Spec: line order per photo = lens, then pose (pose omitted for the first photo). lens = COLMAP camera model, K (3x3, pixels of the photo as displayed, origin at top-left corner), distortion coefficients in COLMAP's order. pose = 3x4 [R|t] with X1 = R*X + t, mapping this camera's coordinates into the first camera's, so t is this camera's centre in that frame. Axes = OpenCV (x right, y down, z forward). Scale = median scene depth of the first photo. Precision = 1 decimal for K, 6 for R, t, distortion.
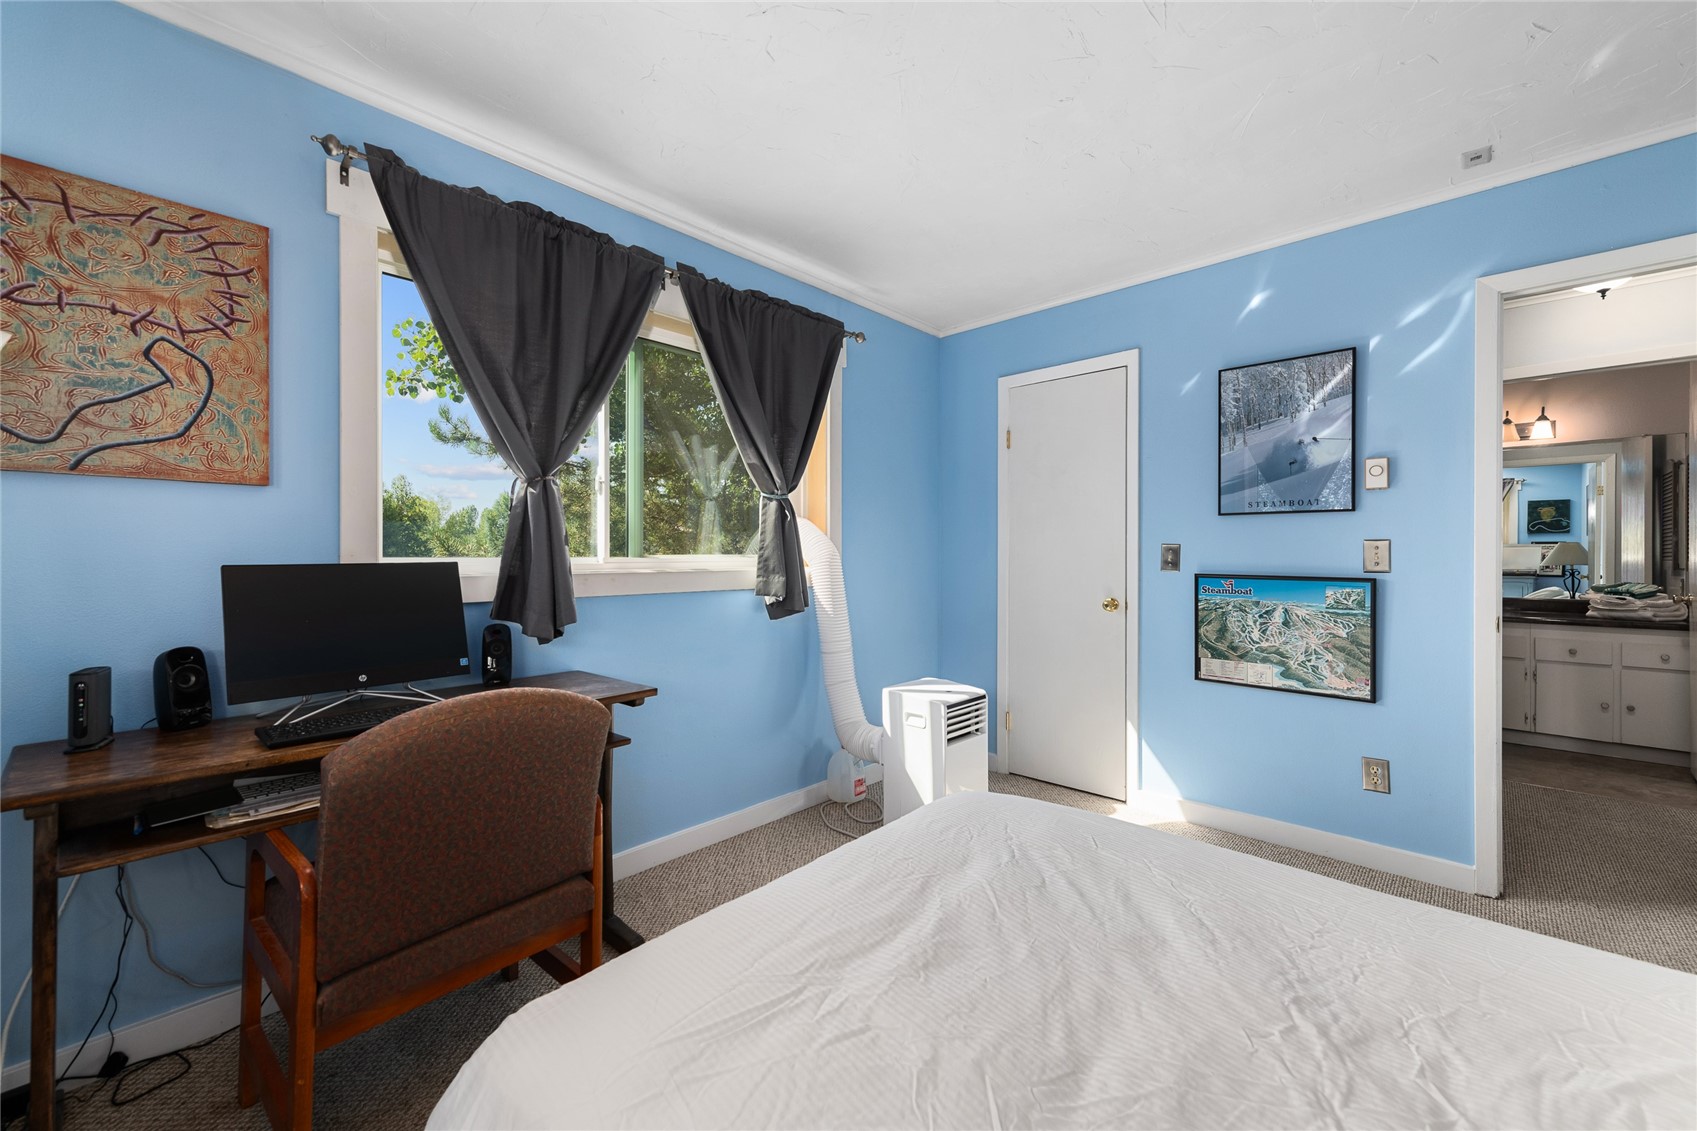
lens RADIAL K [[664.9, 0, 848.6], [0, 664.9, 554.7], [0, 0, 1]] dist [0.001923, -0.000265]
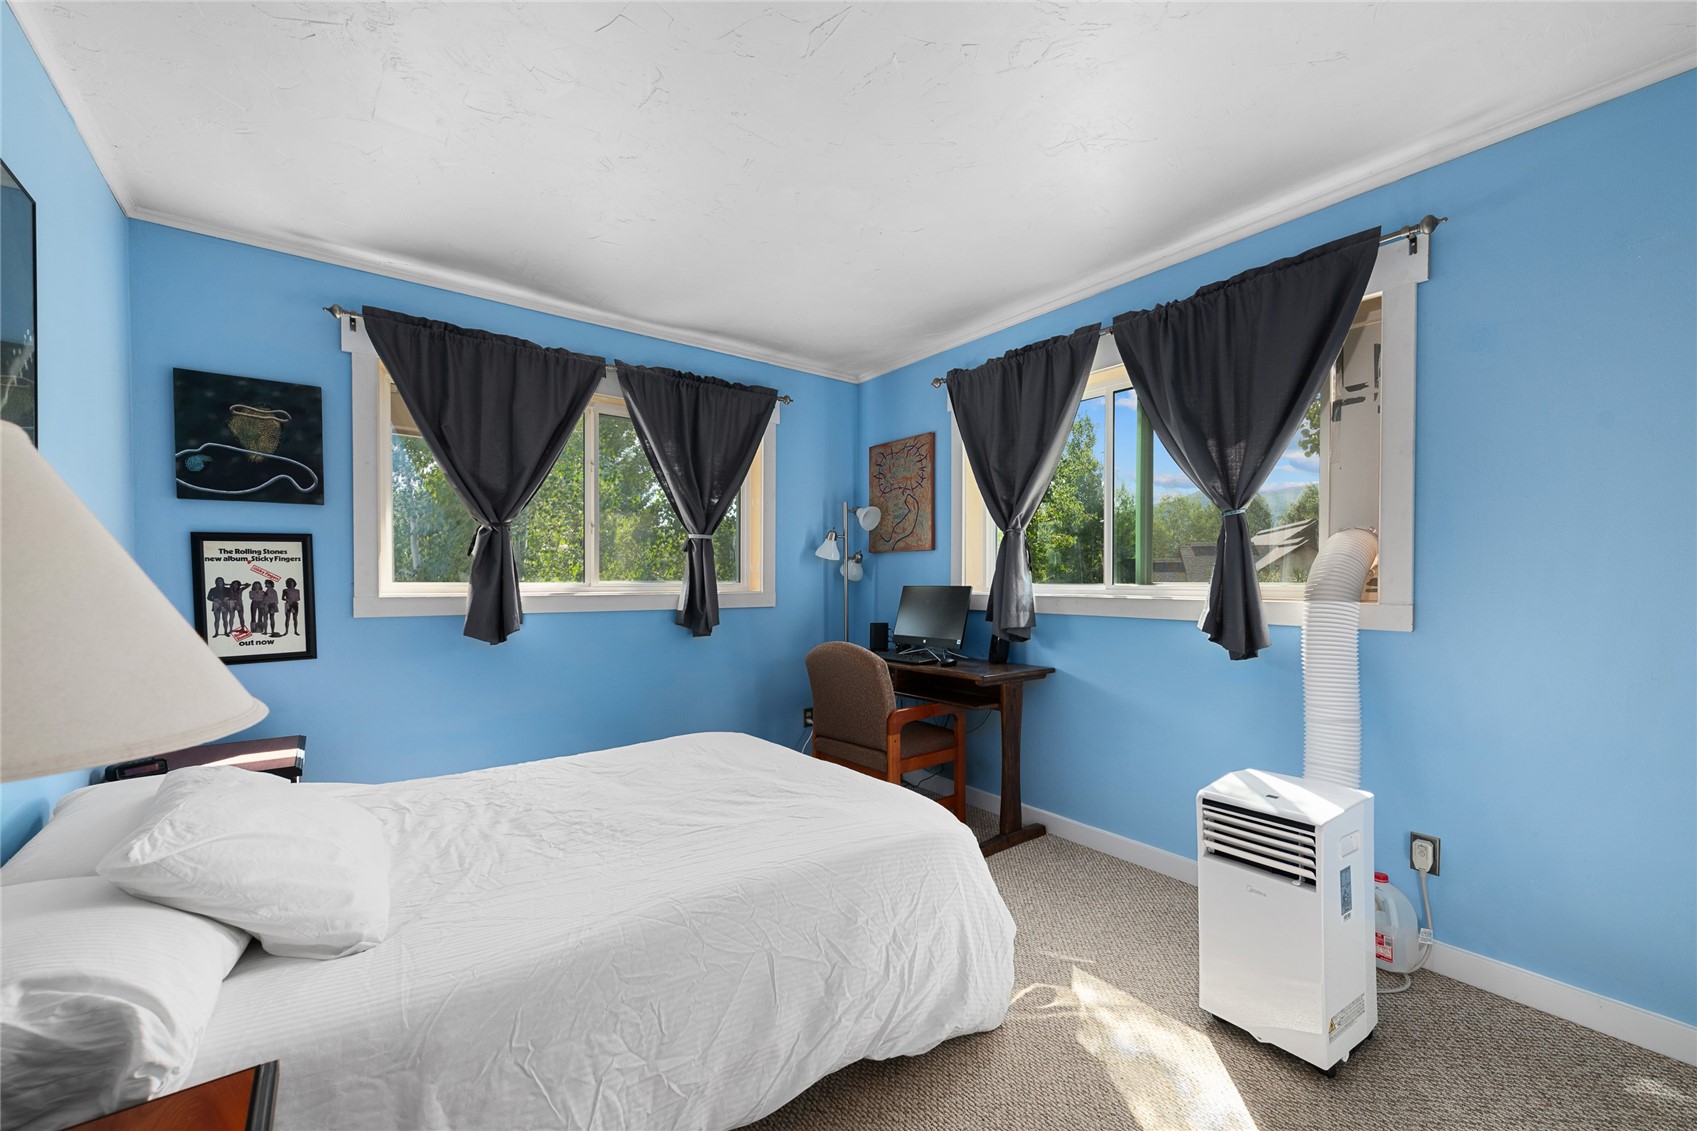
lens RADIAL K [[664.6, 0, 871.0], [0, 664.6, 589.3], [0, 0, 1]] dist [0.018220, 0.000061]
pose [[-0.141410, 0.010599, -0.989894, 0.840929], [-0.004162, 0.999927, 0.011301, 0.001117], [0.989942, 0.005717, -0.141356, 0.707691]]
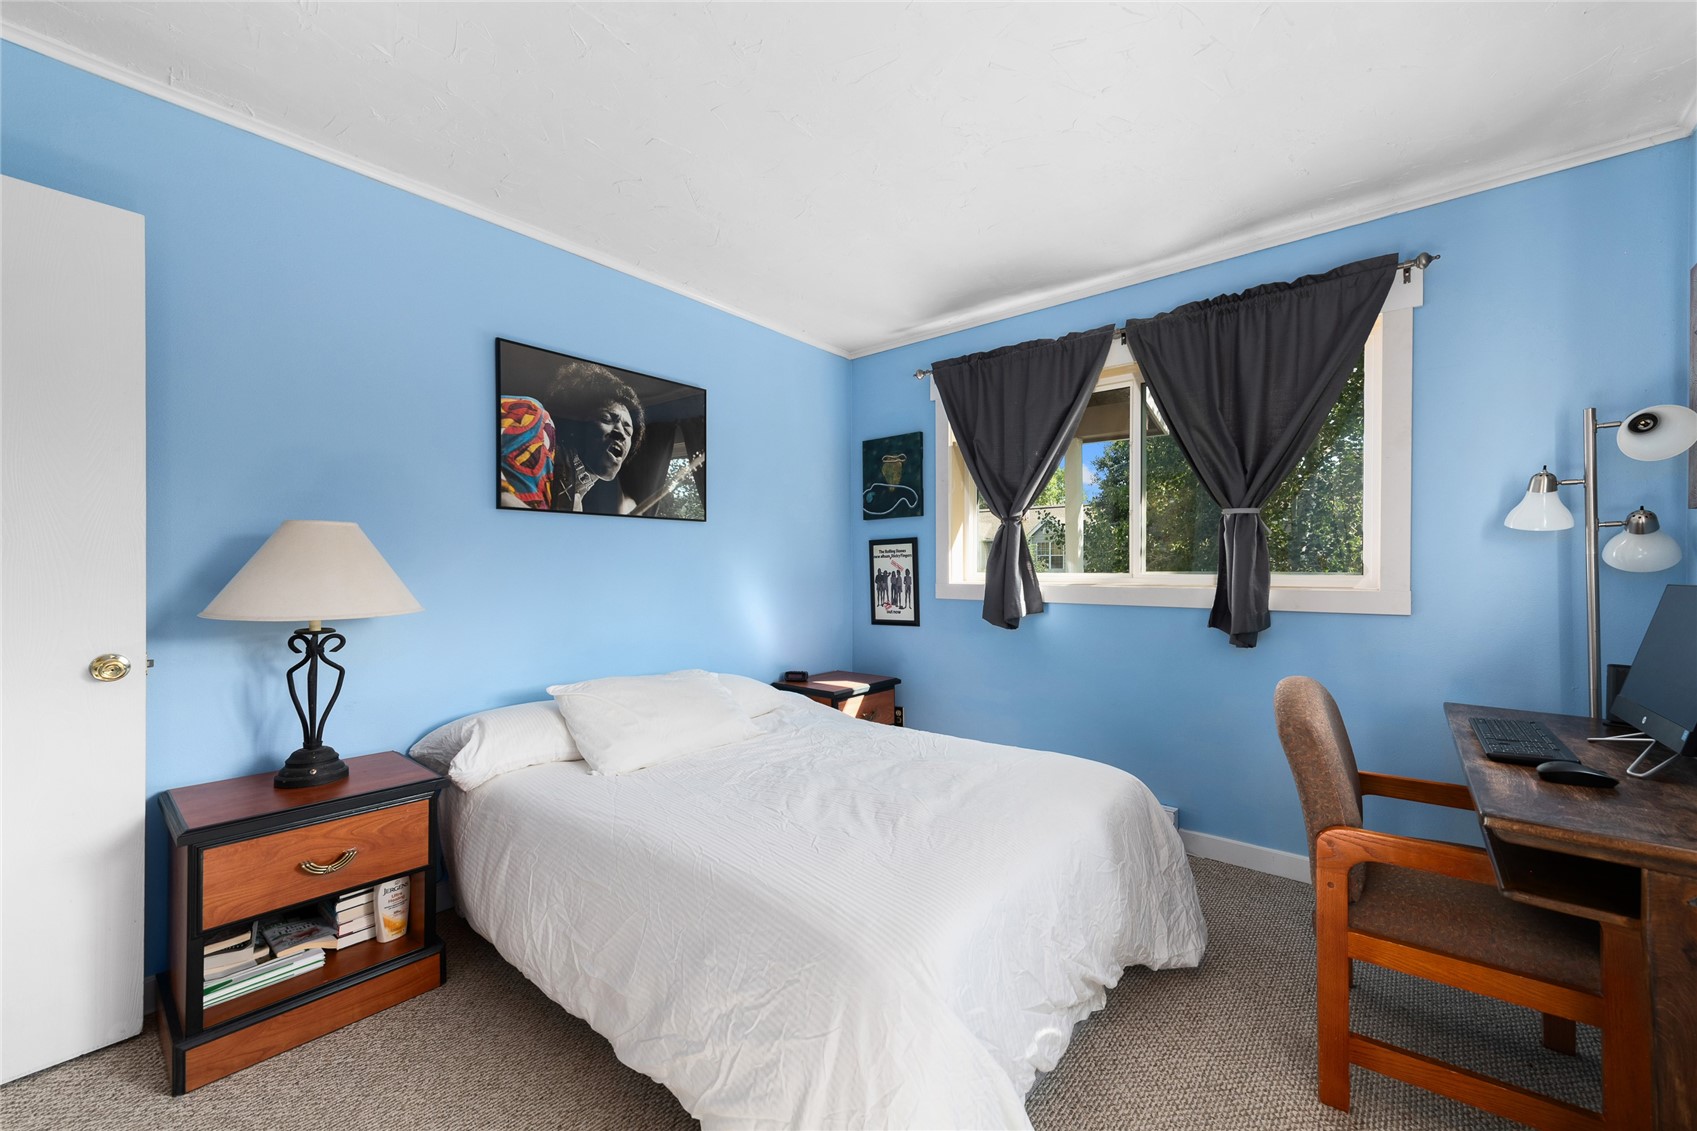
lens RADIAL K [[682.1, 0, 861.7], [0, 682.1, 569.4], [0, 0, 1]] dist [0.012535, -0.000169]
pose [[-0.997827, -0.003694, -0.065790, 0.199216], [-0.003975, 0.999983, 0.004150, -0.004632], [0.065774, 0.004402, -0.997825, 1.139322]]
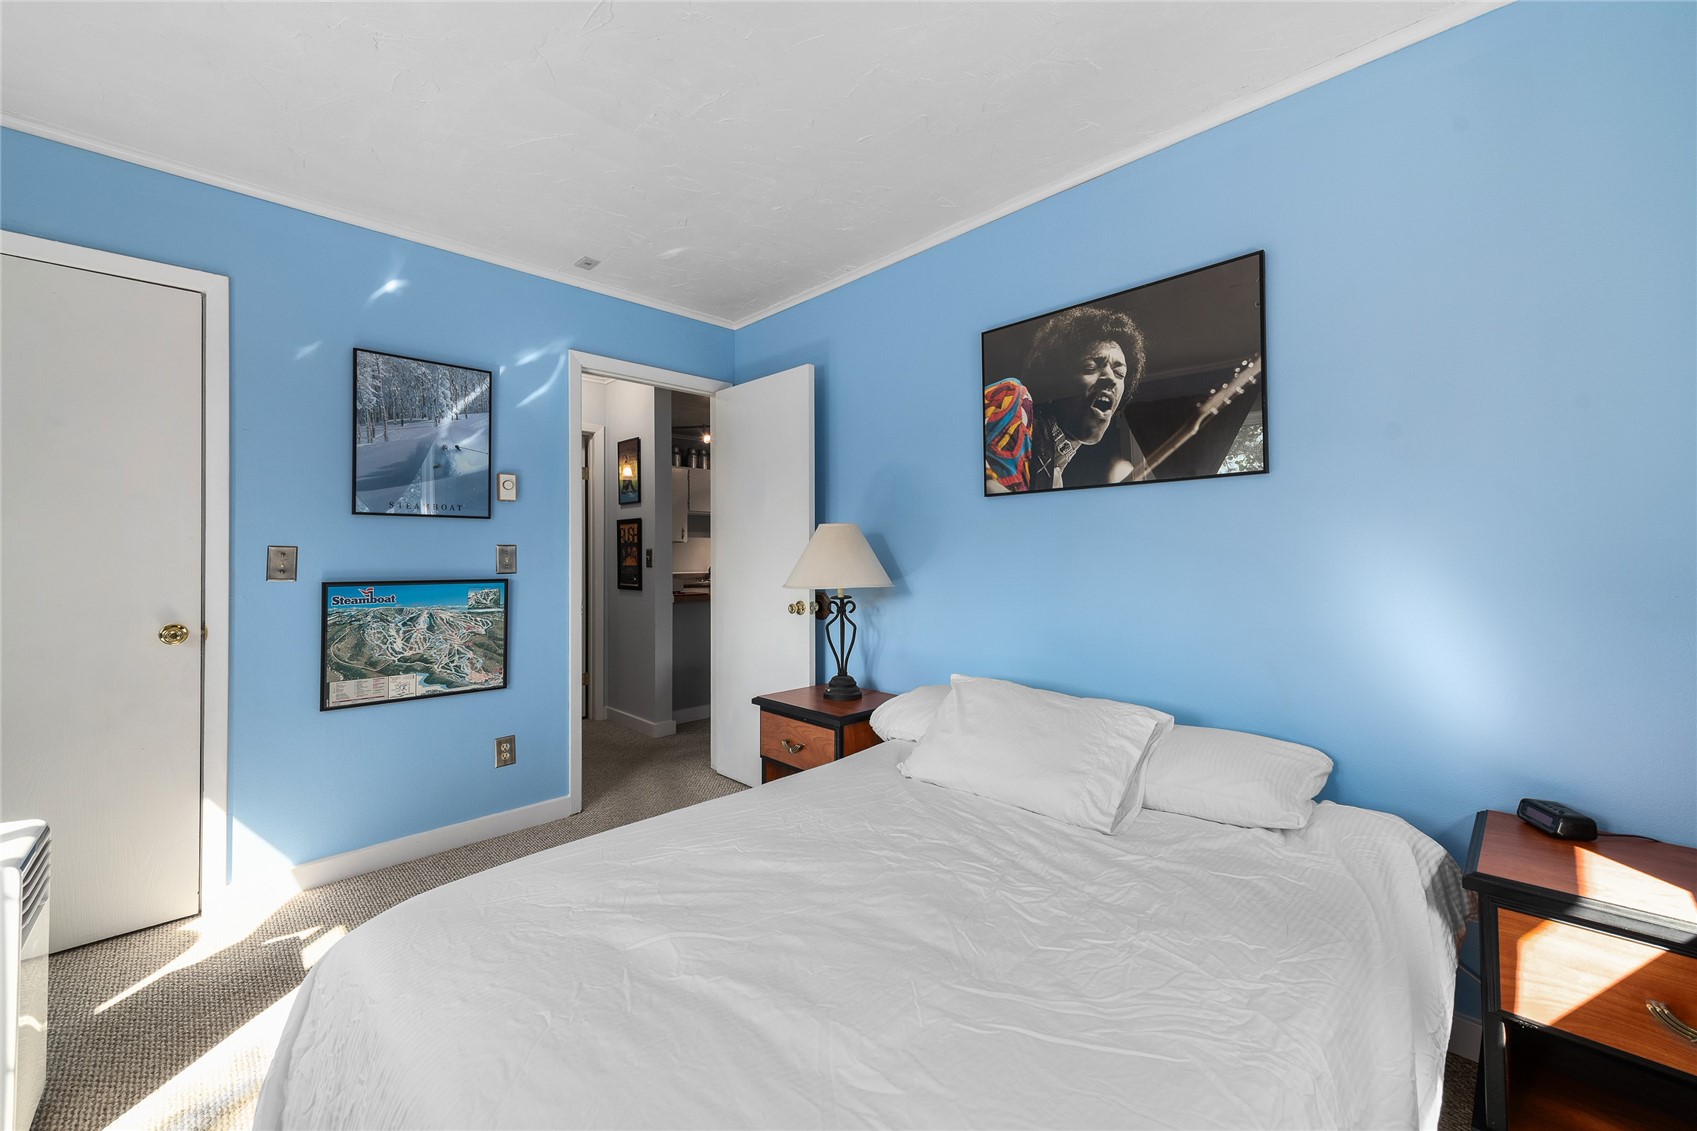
lens RADIAL K [[664.9, 0, 848.6], [0, 664.9, 554.7], [0, 0, 1]] dist [0.001923, -0.000265]
pose [[0.046822, -0.000225, 0.998903, -0.305033], [0.007525, 0.999972, -0.000127, -0.001225], [-0.998875, 0.007522, 0.046823, 0.339166]]
